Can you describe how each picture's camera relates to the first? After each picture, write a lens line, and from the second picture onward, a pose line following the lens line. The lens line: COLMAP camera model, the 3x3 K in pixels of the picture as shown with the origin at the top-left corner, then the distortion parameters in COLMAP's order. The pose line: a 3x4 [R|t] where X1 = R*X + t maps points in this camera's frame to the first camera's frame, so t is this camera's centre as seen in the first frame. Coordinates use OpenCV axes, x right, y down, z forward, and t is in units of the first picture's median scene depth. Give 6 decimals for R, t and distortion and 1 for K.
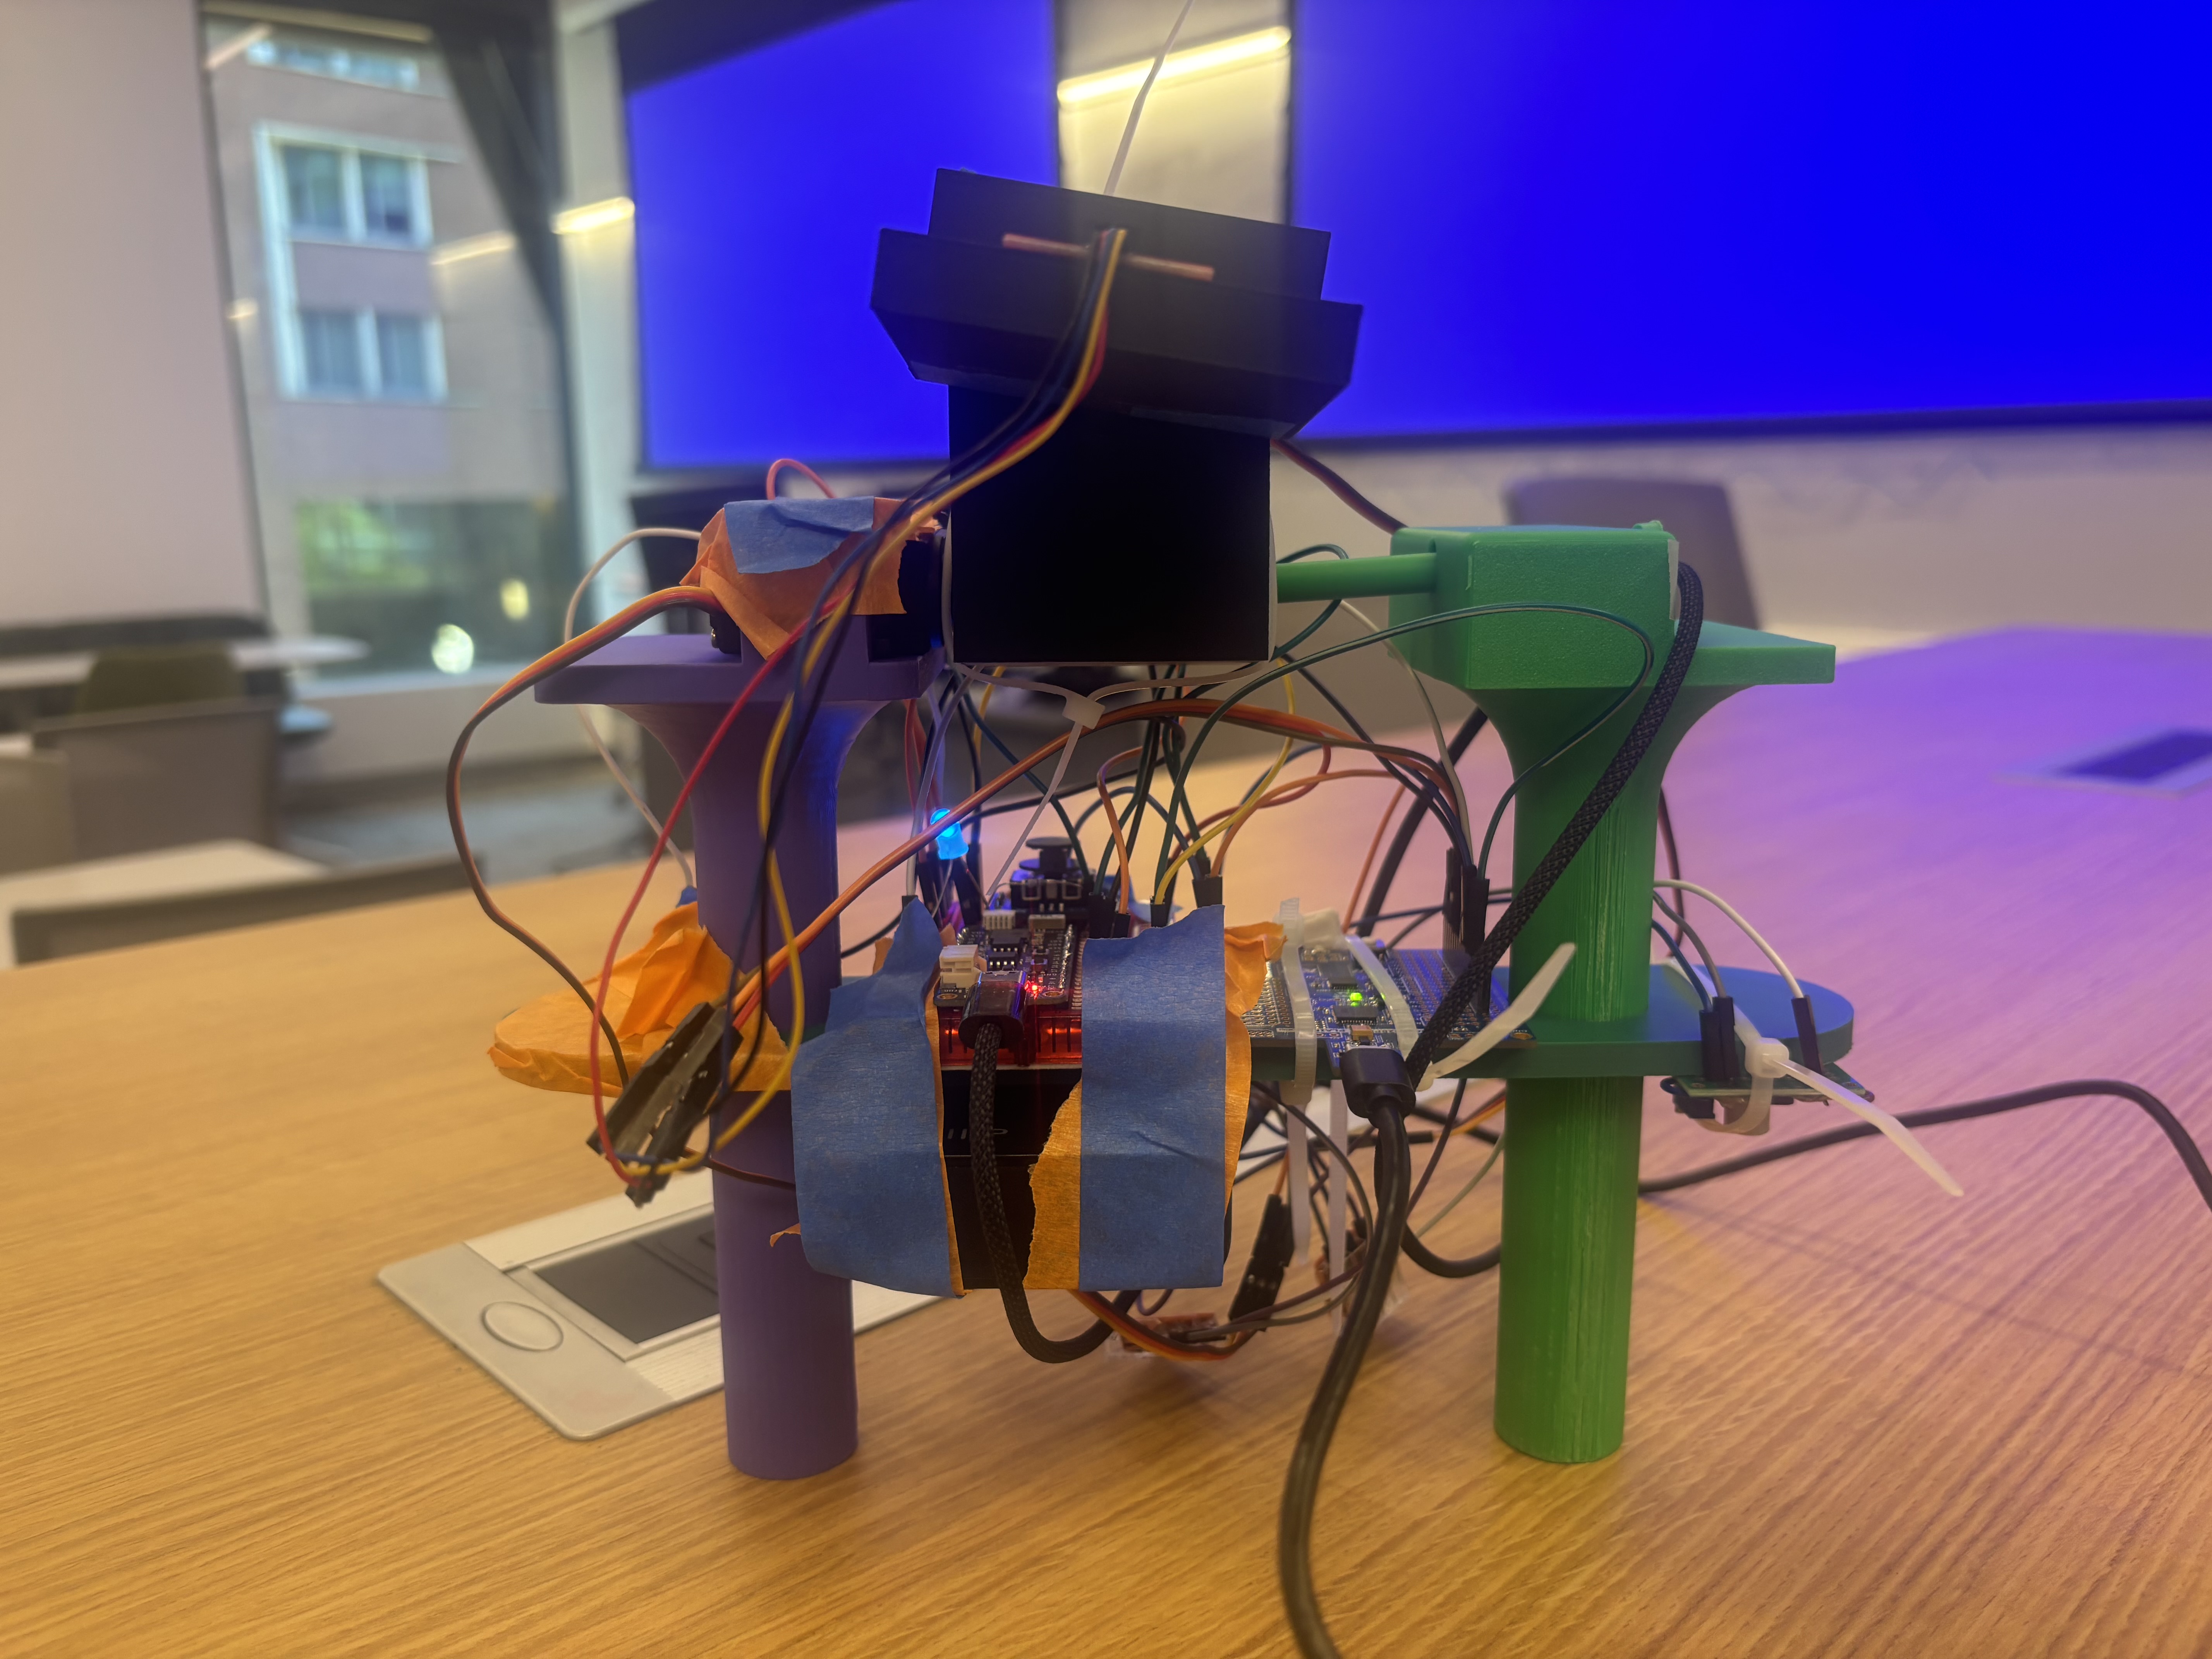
lens RADIAL K [[1692.0, 0, 1089.6], [0, 1692.0, 850.0], [0, 0, 1]] dist [0.035686, -0.057914]
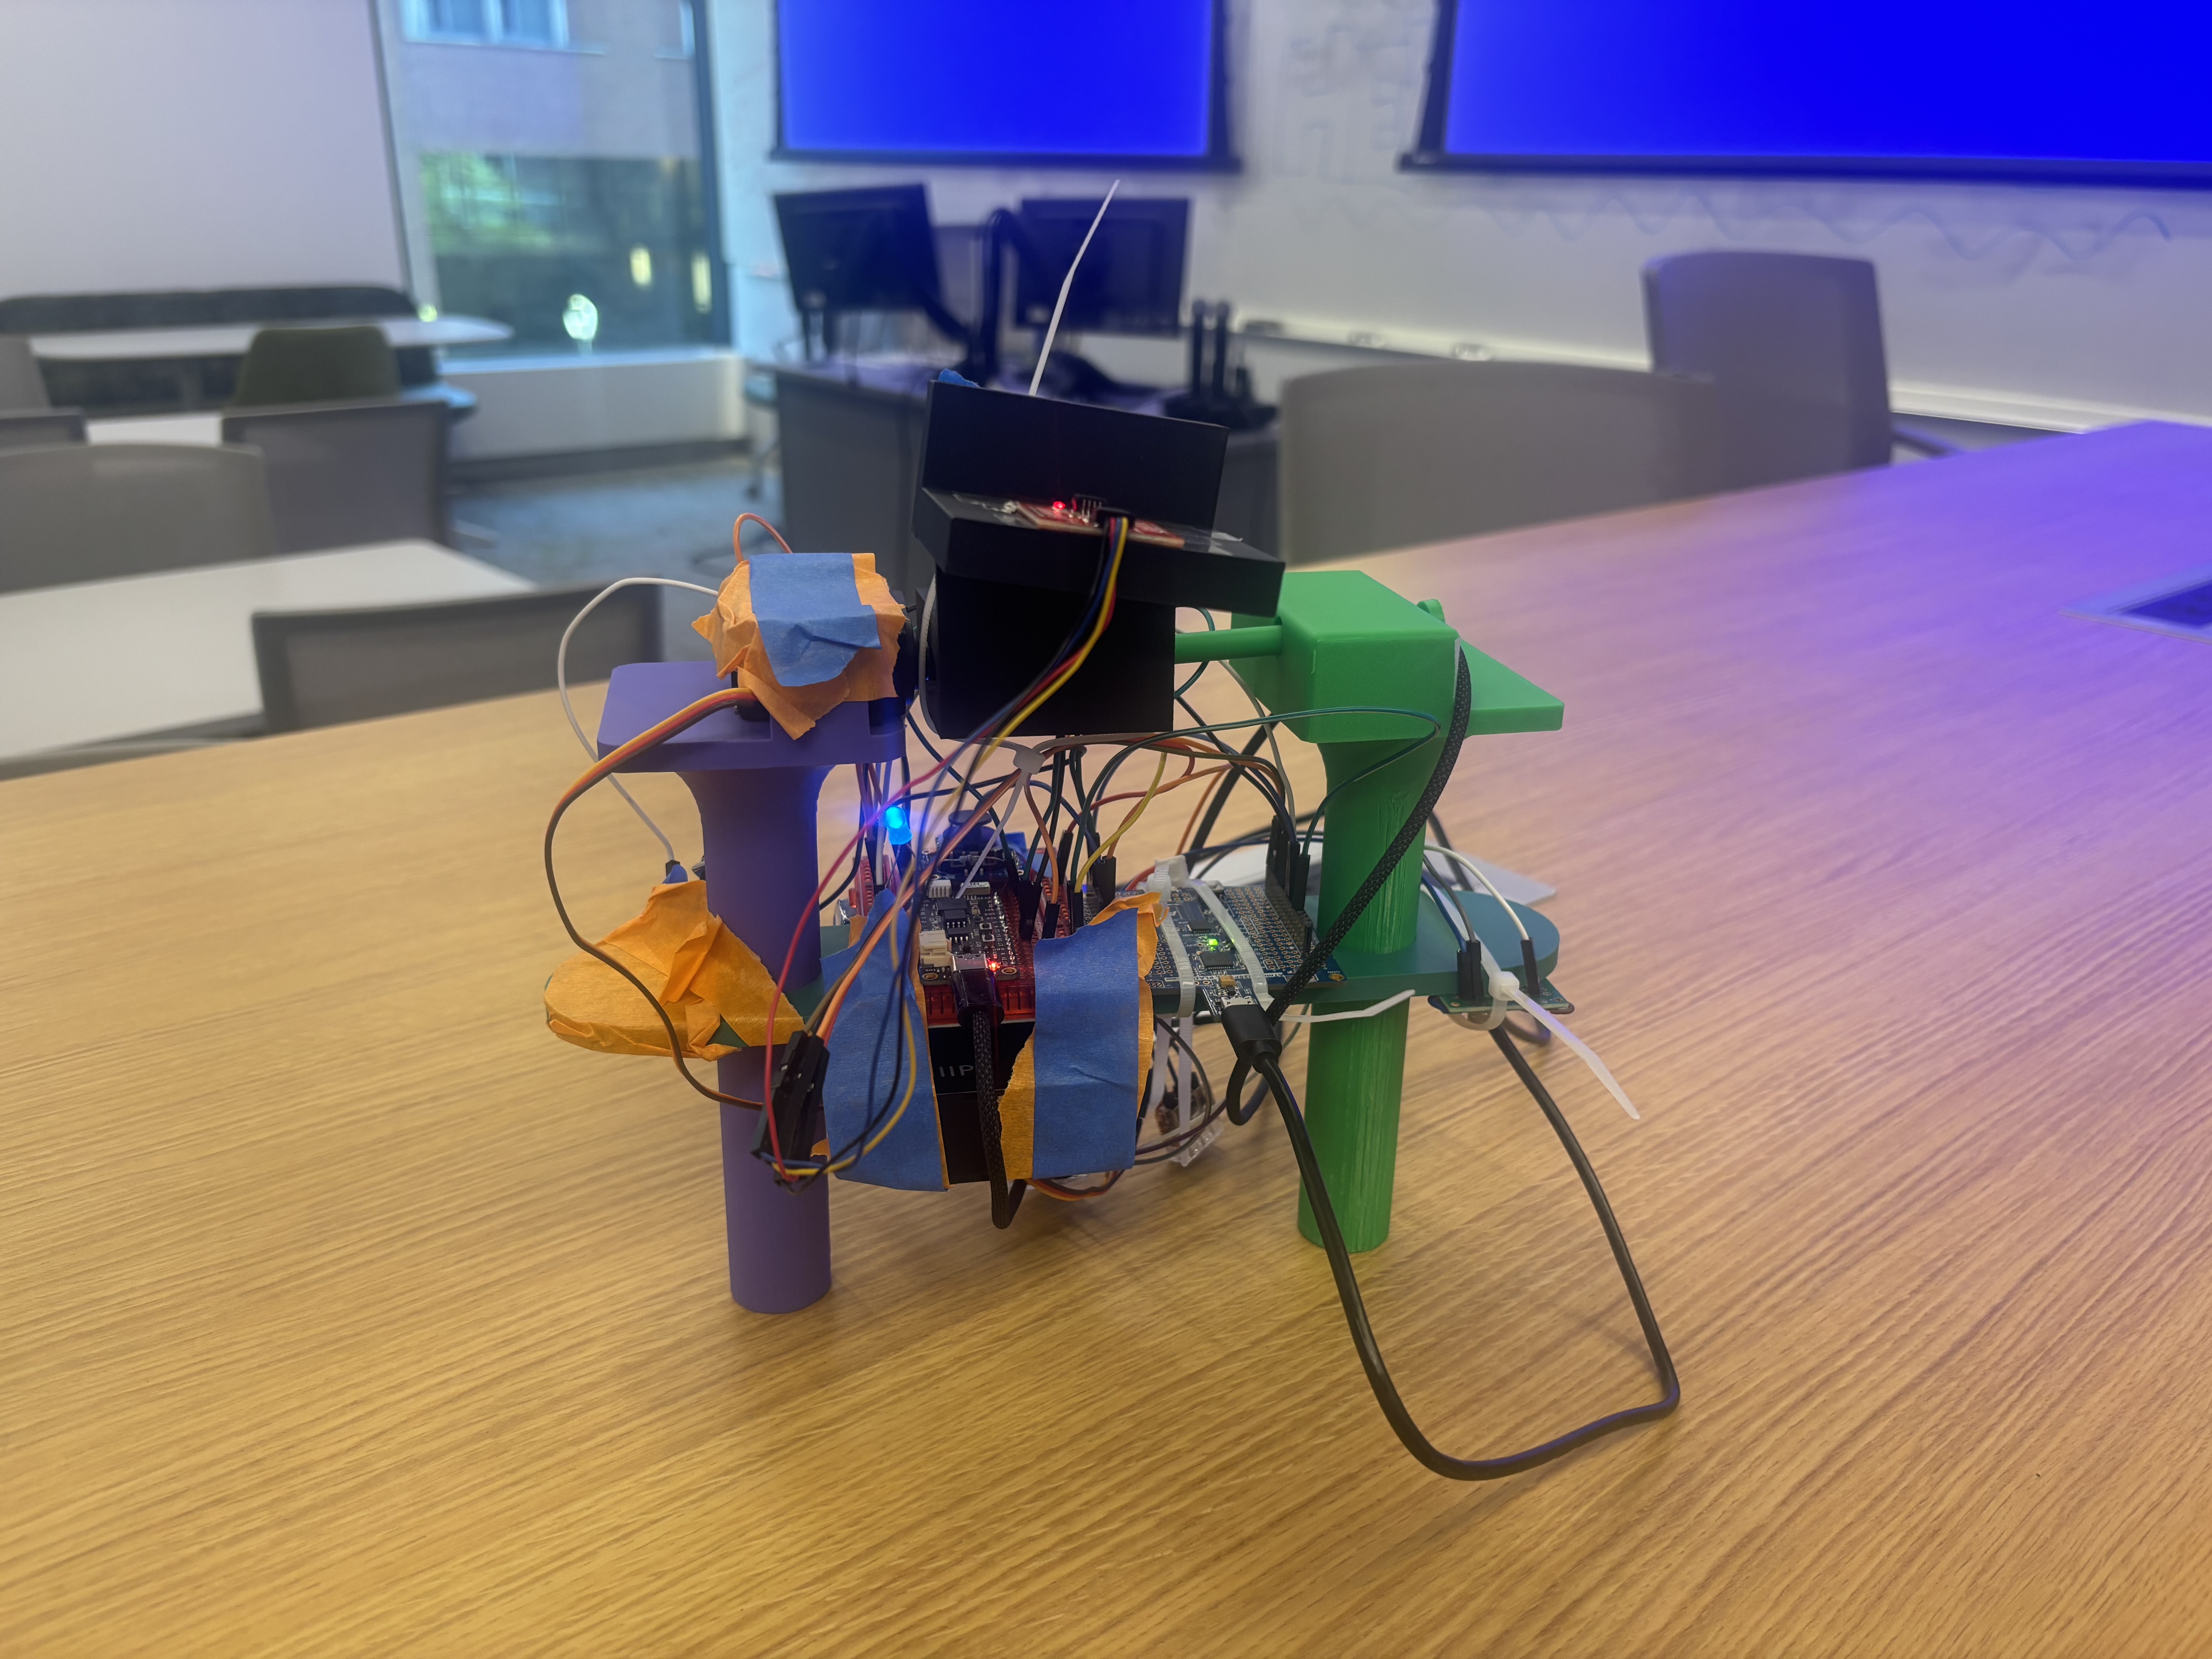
lens RADIAL K [[1692.0, 0, 1101.7], [0, 1692.0, 817.7], [0, 0, 1]] dist [0.035686, -0.057914]
pose [[0.997021, 0.057113, -0.051839, -0.052115], [-0.048127, 0.985855, 0.160540, -0.168438], [0.060274, -0.157567, 0.985667, -0.387025]]
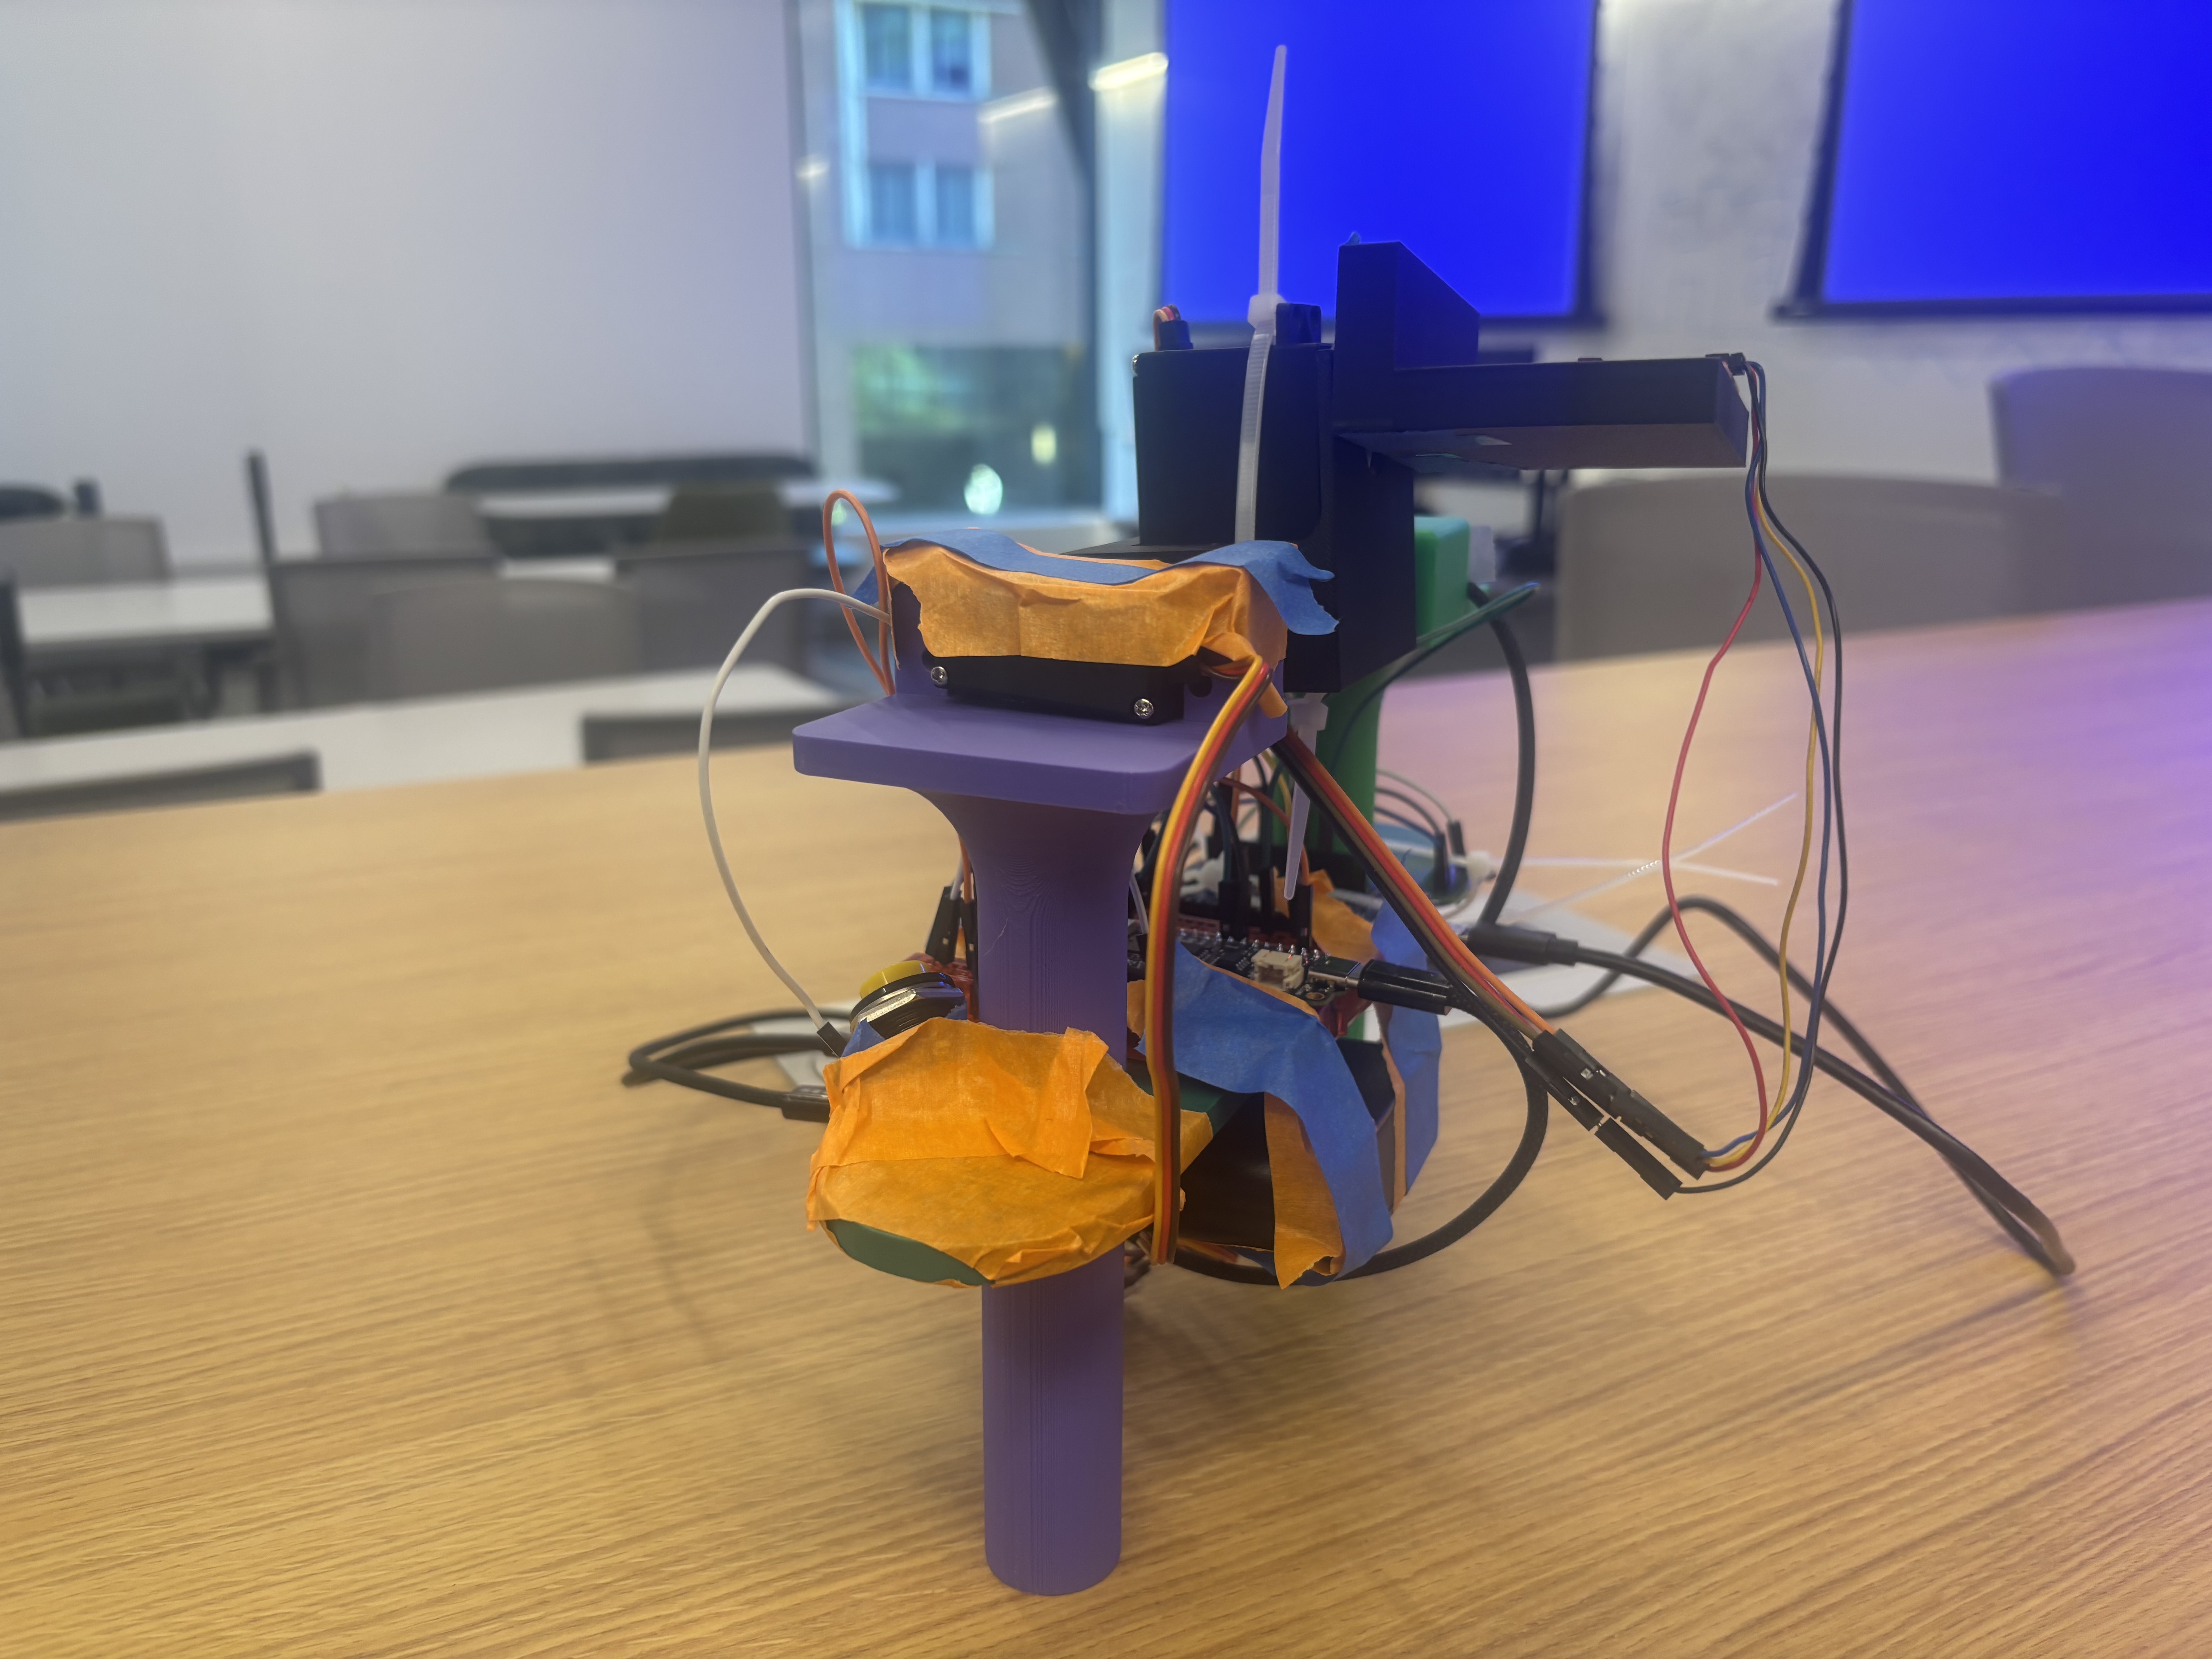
lens RADIAL K [[1692.0, 0, 1117.5], [0, 1692.0, 818.2], [0, 0, 1]] dist [0.035686, -0.057914]
pose [[0.960392, 0.087150, -0.264672, 0.234287], [-0.069281, 0.994688, 0.076132, -0.042127], [0.269901, -0.054780, 0.961329, -0.243984]]
